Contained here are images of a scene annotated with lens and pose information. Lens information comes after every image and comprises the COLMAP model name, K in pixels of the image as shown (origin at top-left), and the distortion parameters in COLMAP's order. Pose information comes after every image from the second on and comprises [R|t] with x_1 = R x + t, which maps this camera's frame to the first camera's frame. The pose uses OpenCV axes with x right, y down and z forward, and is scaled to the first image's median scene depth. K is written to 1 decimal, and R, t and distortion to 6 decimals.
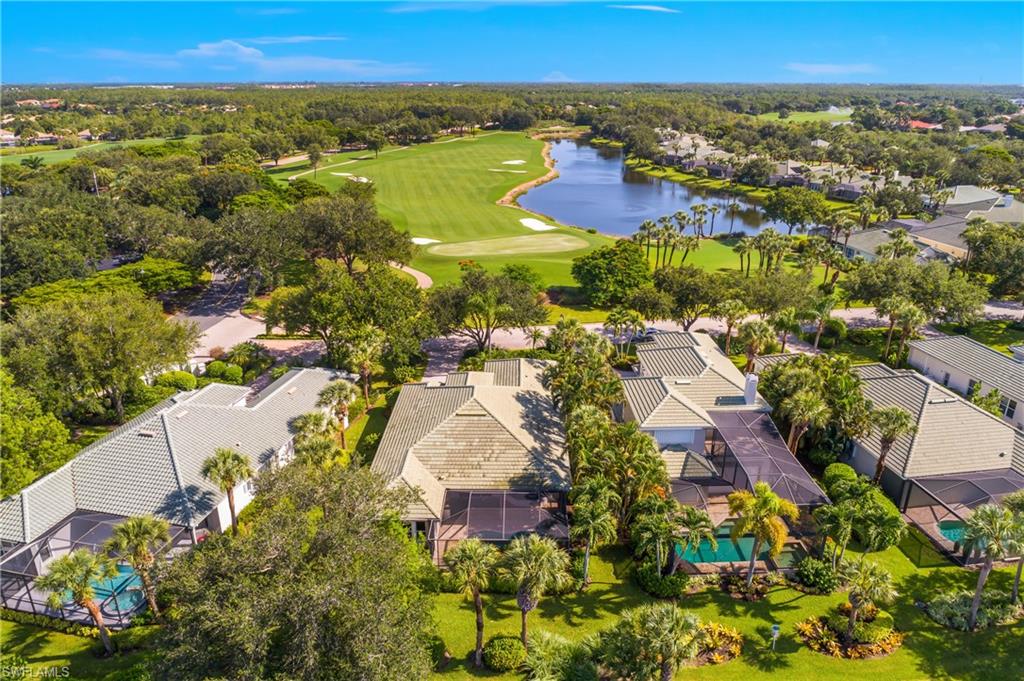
lens RADIAL K [[707.2, 0, 512.0], [0, 707.2, 340.5], [0, 0, 1]] dist [-0.003504, 0.004028]
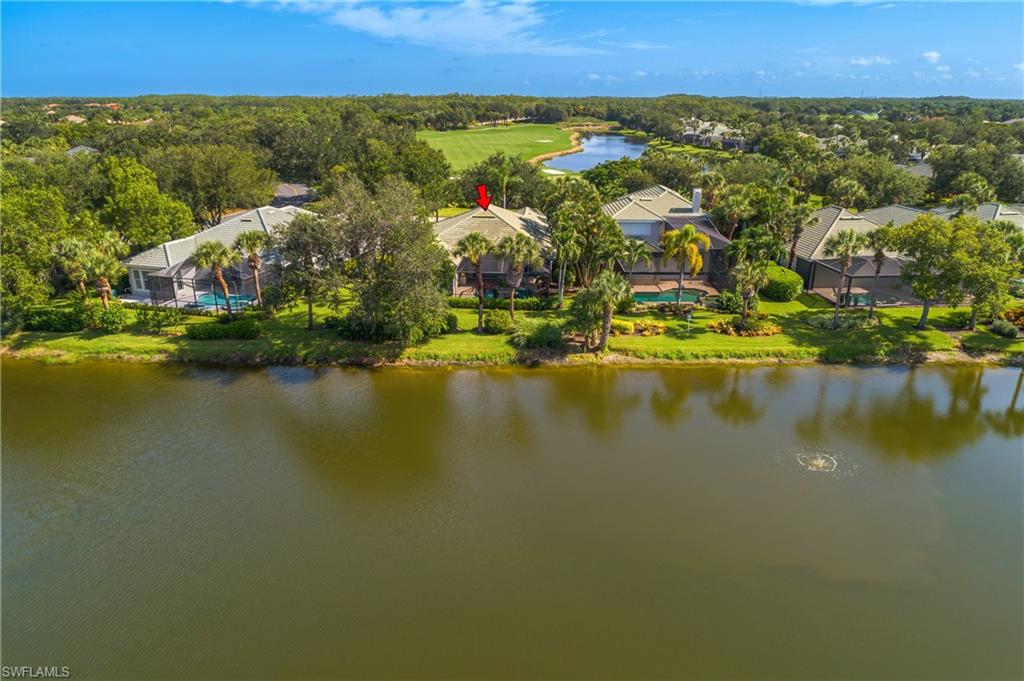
lens RADIAL K [[707.2, 0, 512.0], [0, 707.2, 340.5], [0, 0, 1]] dist [-0.003504, 0.004028]
pose [[0.998743, 0.016118, -0.047455, 0.014090], [-0.017167, 0.999616, -0.021773, 0.082483], [0.047086, 0.022560, 0.998636, -0.072970]]
